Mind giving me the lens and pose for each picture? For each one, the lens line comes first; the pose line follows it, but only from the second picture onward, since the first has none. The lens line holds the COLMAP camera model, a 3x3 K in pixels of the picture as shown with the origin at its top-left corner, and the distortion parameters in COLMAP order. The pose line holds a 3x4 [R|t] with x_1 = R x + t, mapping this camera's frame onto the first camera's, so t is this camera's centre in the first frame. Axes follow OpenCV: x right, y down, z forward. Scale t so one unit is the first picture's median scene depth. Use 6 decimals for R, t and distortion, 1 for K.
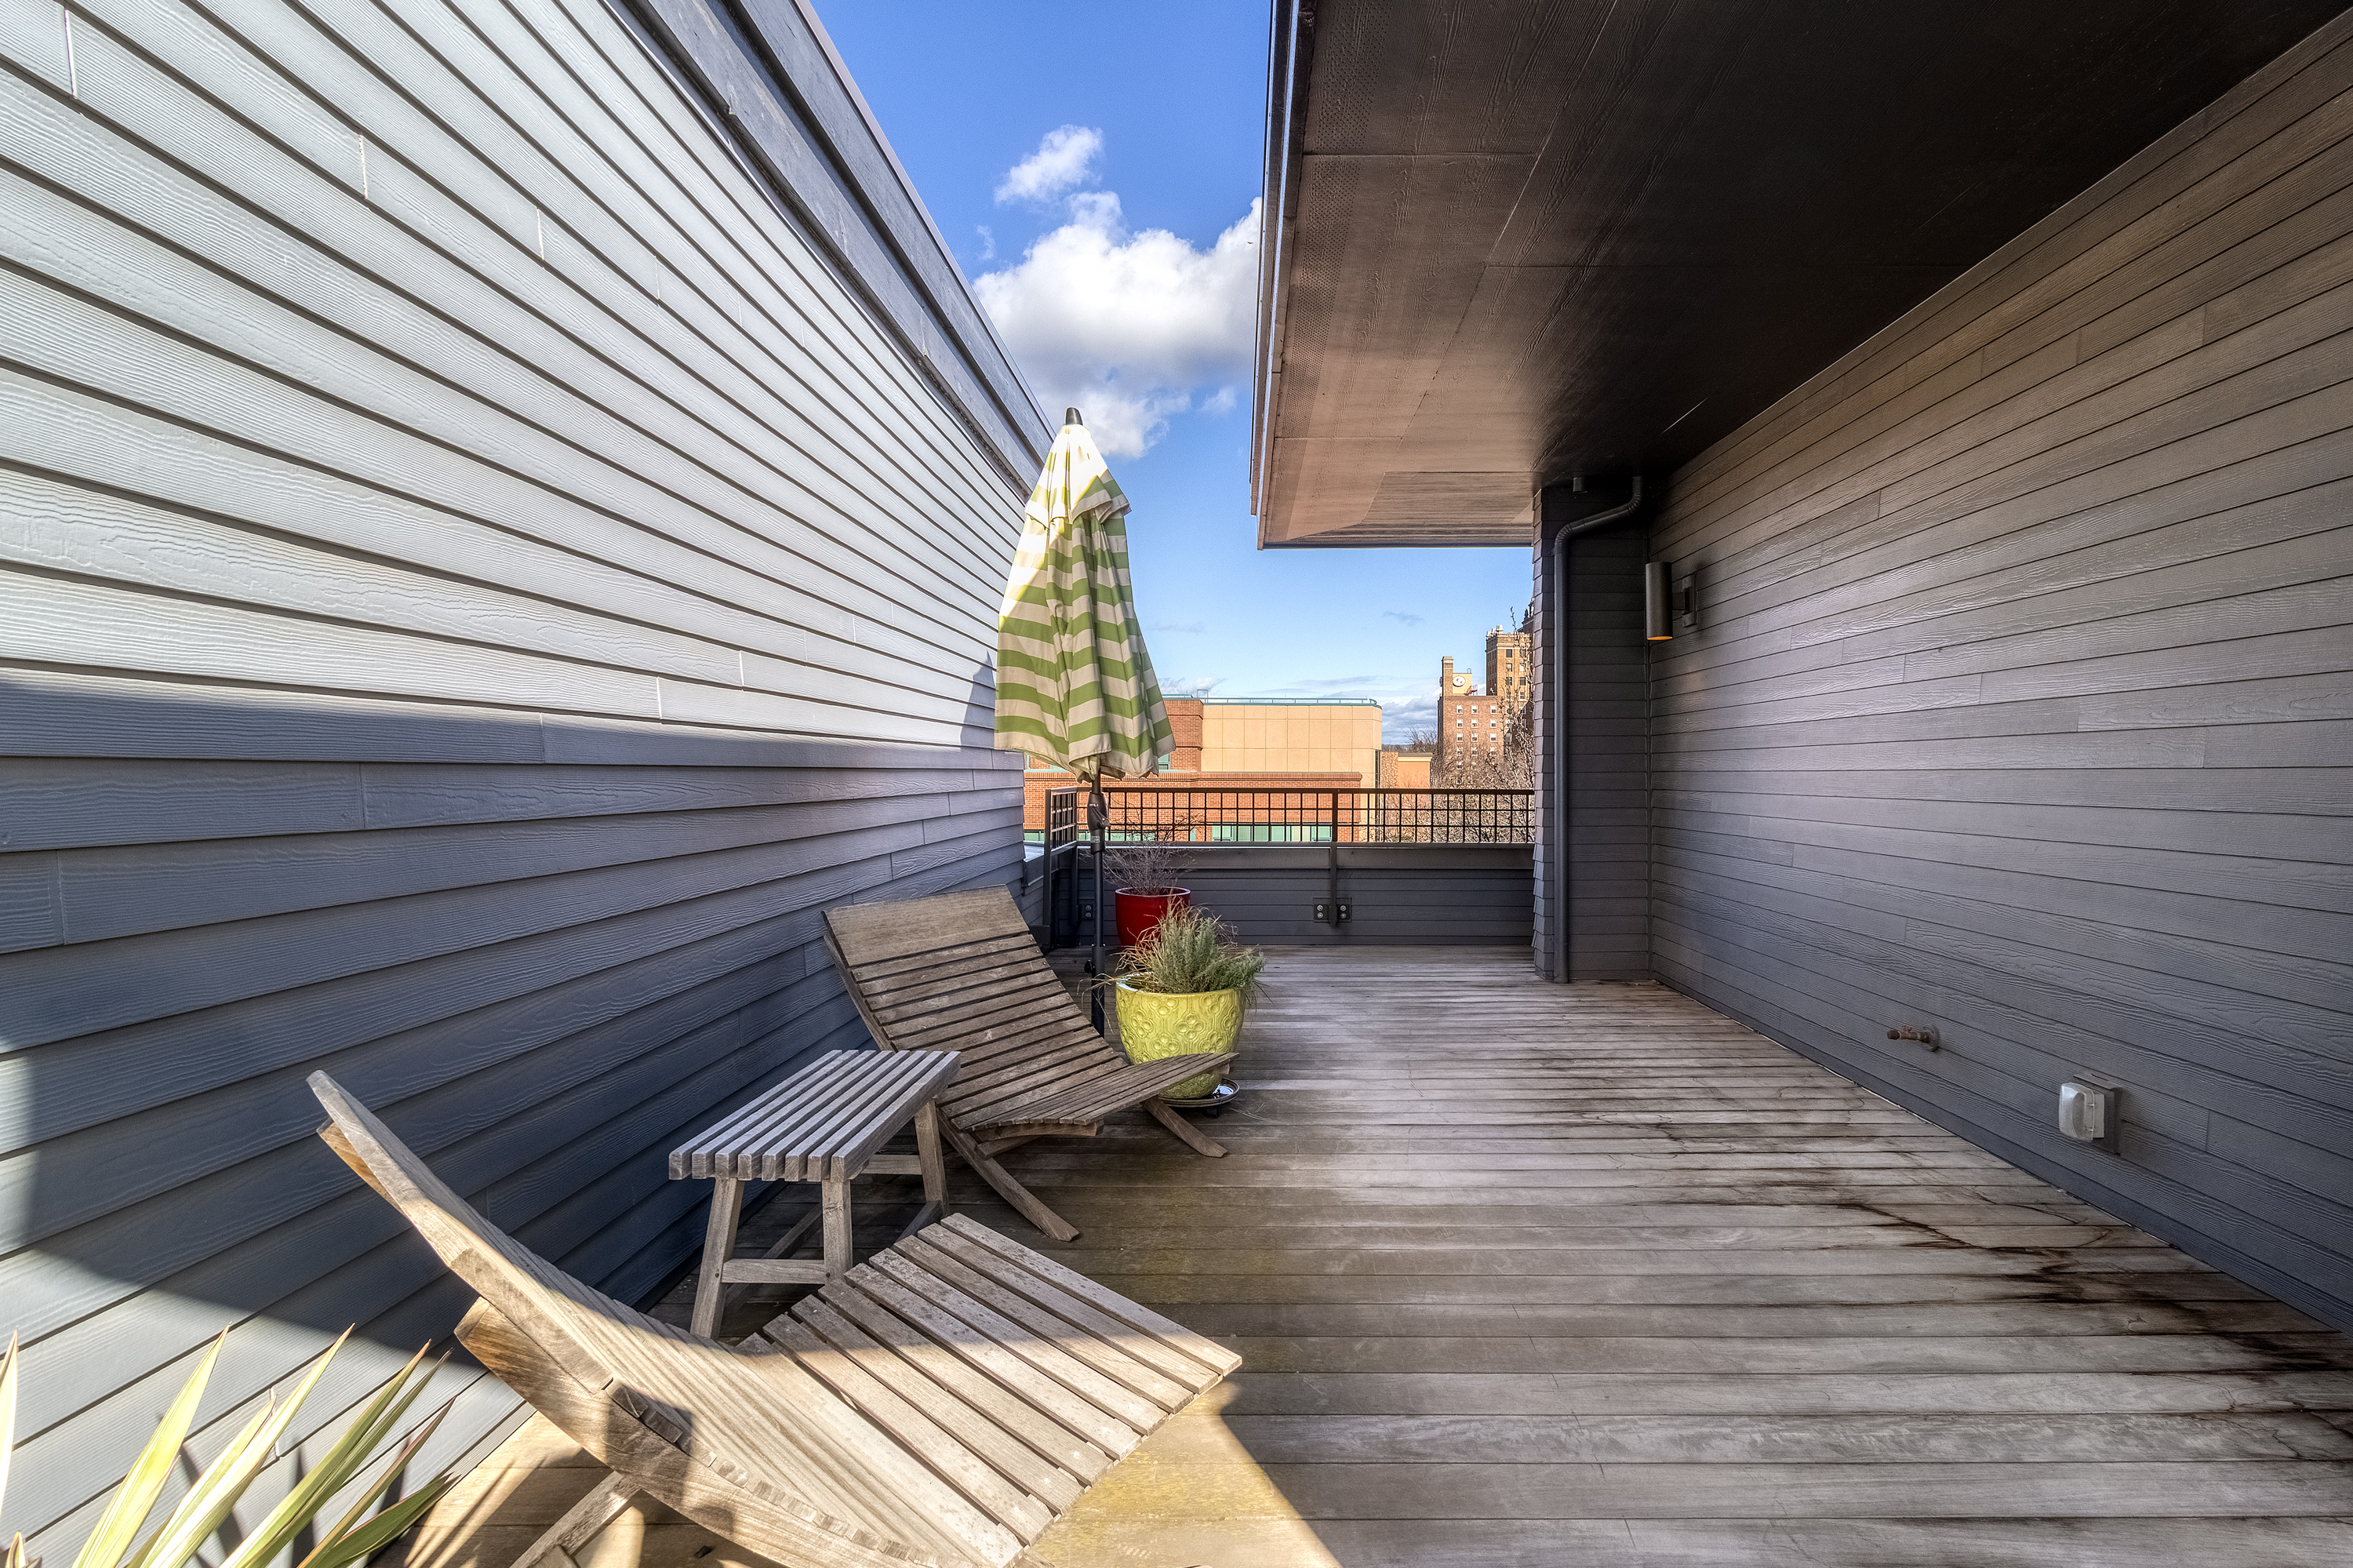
lens RADIAL K [[1124.9, 0, 1208.1], [0, 1124.9, 789.1], [0, 0, 1]] dist [-0.001161, 0.014789]
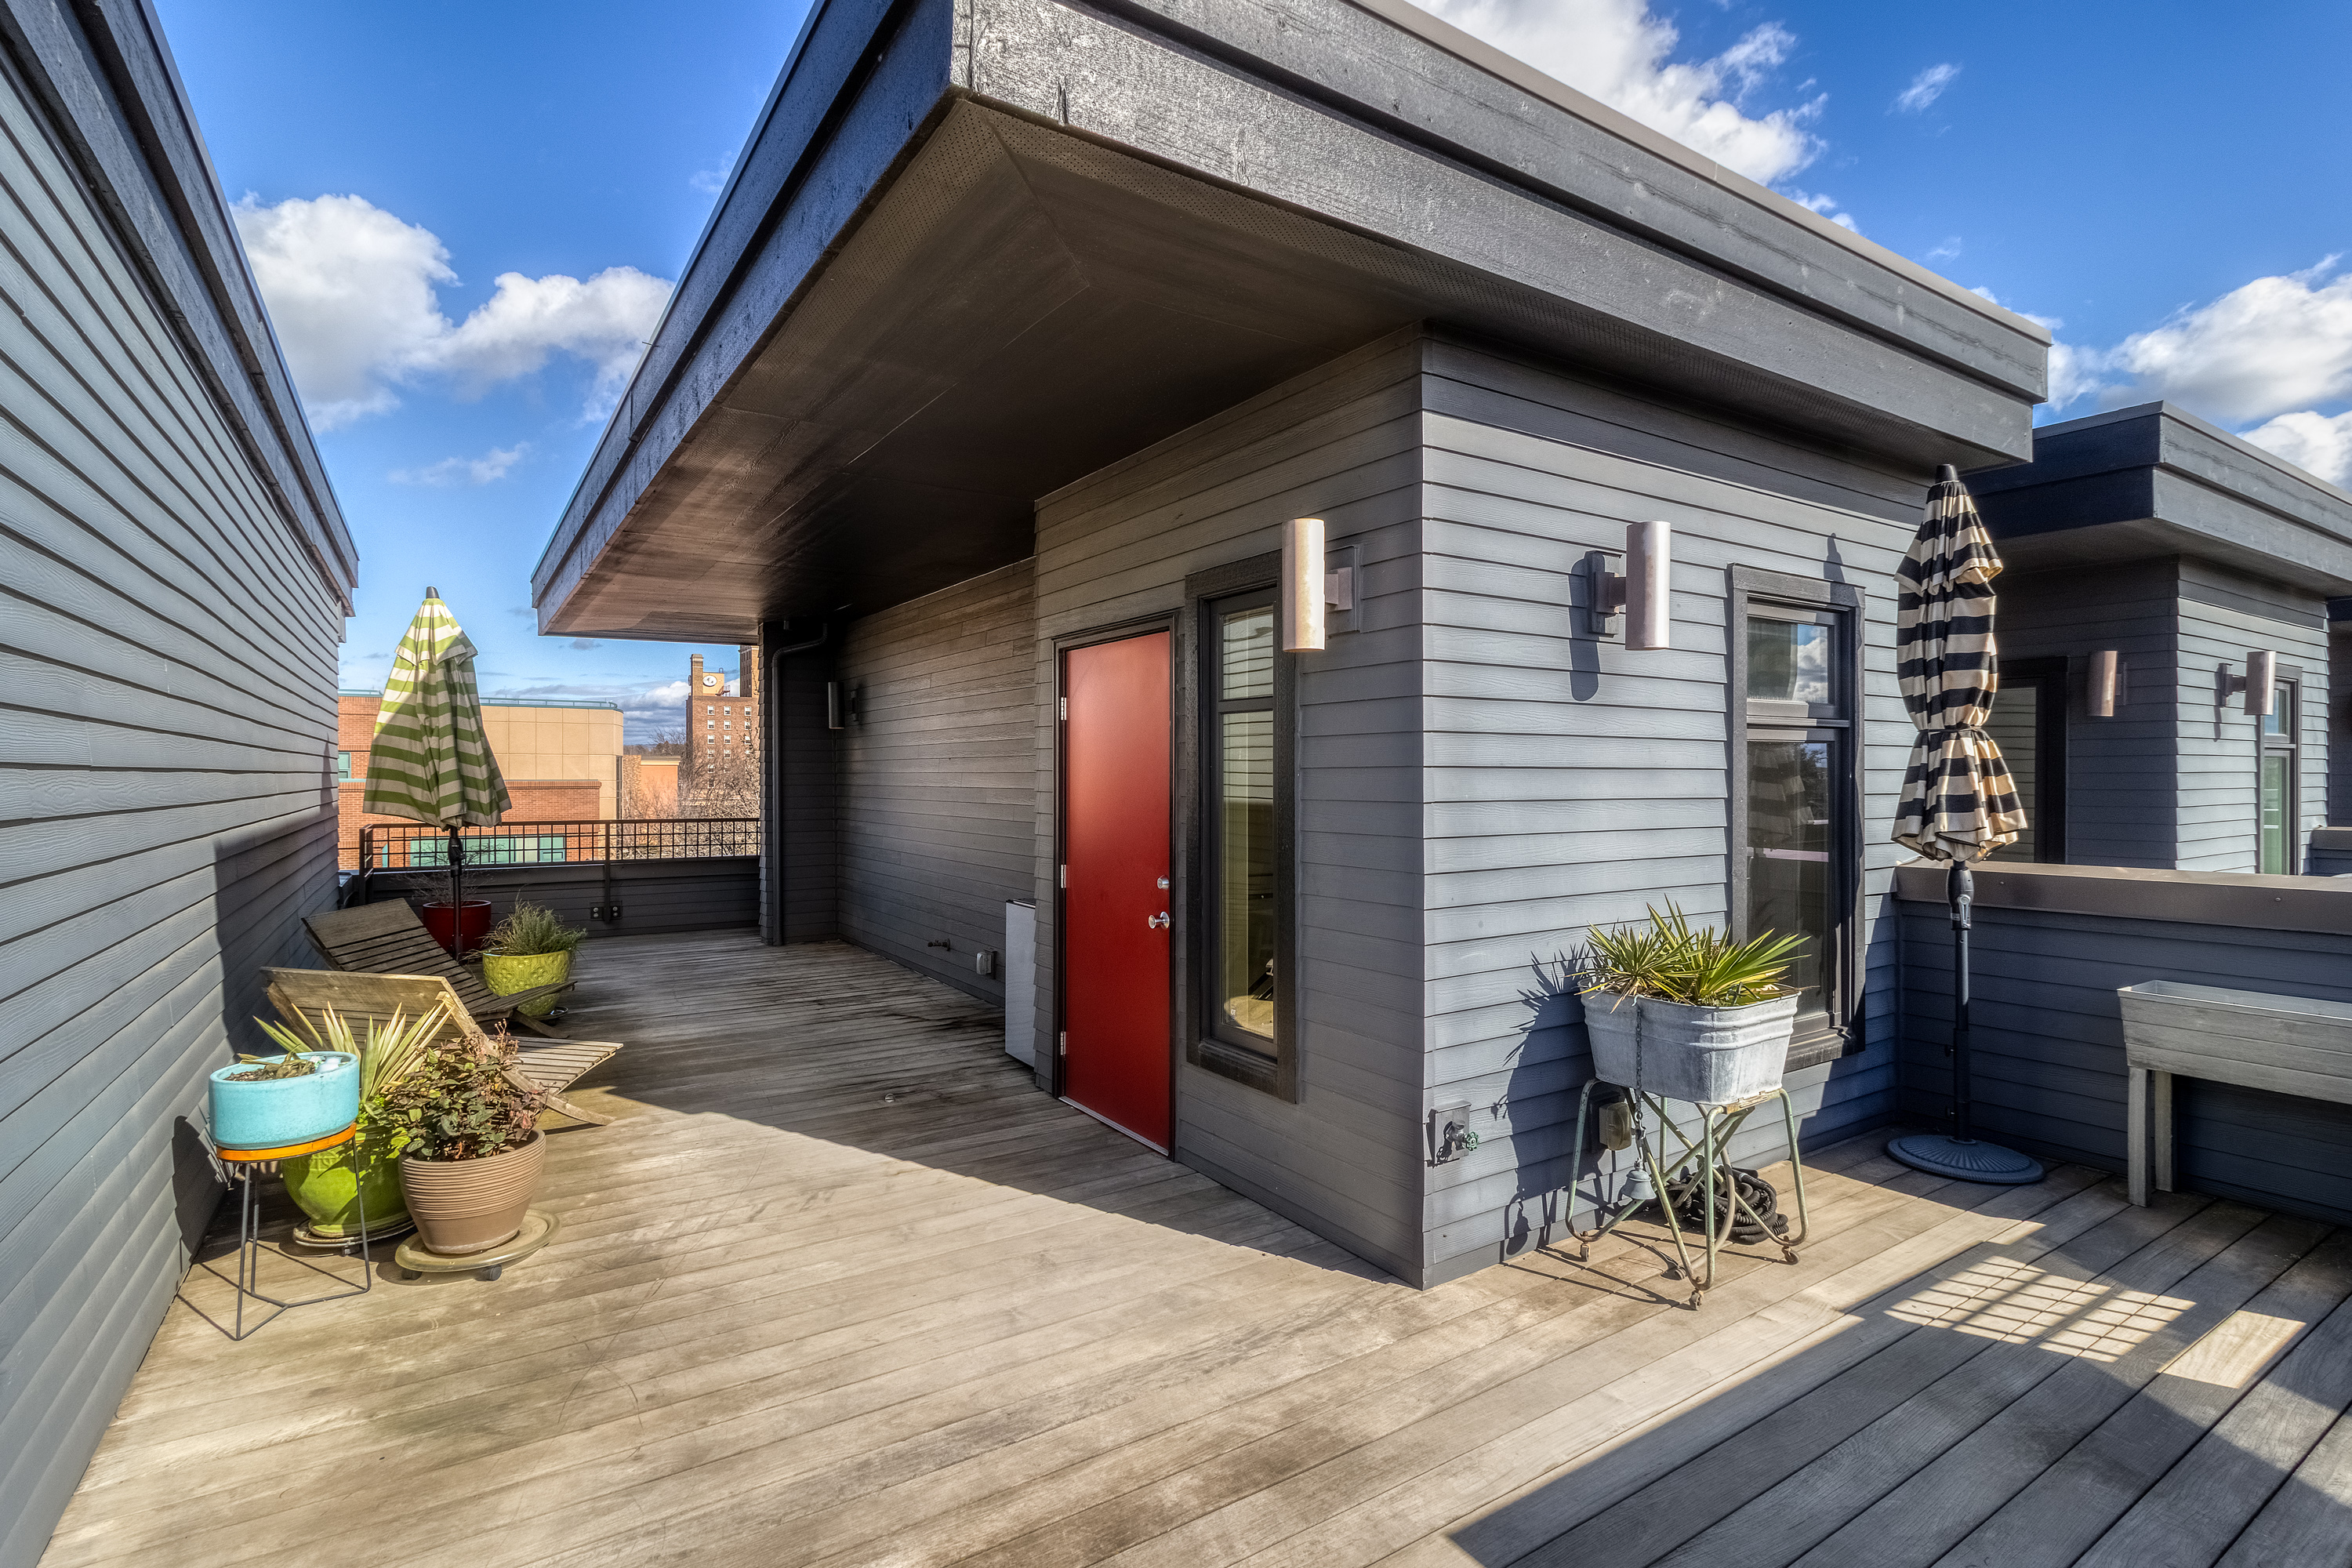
lens RADIAL K [[1124.4, 0, 1207.6], [0, 1124.4, 789.1], [0, 0, 1]] dist [-0.001161, 0.014789]
pose [[0.804842, -0.004595, 0.593472, -0.137993], [0.005654, 0.999984, 0.000075, -0.043184], [-0.593462, 0.003295, 0.804855, -0.647465]]
